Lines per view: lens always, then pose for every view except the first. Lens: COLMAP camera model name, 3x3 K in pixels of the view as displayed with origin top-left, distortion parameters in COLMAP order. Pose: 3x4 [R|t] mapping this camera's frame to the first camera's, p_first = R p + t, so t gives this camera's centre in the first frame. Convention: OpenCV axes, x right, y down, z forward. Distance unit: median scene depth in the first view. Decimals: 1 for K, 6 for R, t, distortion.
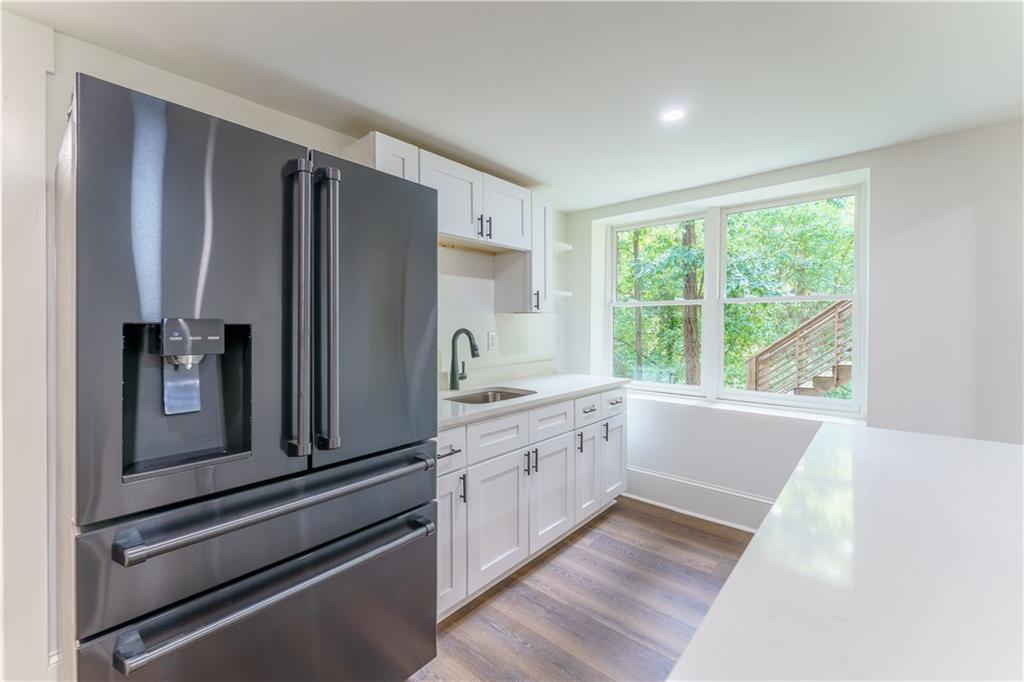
lens RADIAL K [[417.4, 0, 514.0], [0, 417.4, 326.9], [0, 0, 1]] dist [-0.002477, 0.000923]
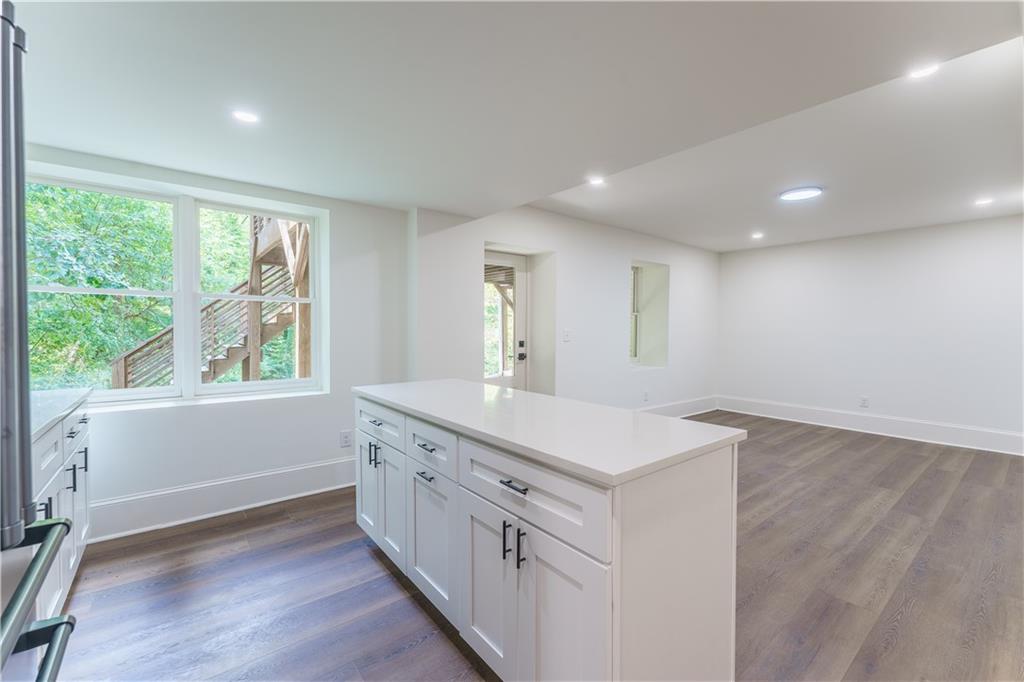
lens RADIAL K [[417.4, 0, 512.5], [0, 417.4, 334.9], [0, 0, 1]] dist [-0.002477, 0.000923]
pose [[0.194301, -0.024542, 0.980635, -0.129764], [-0.000148, 0.999686, 0.025048, 0.002323], [-0.980942, -0.005012, 0.194236, 0.035536]]
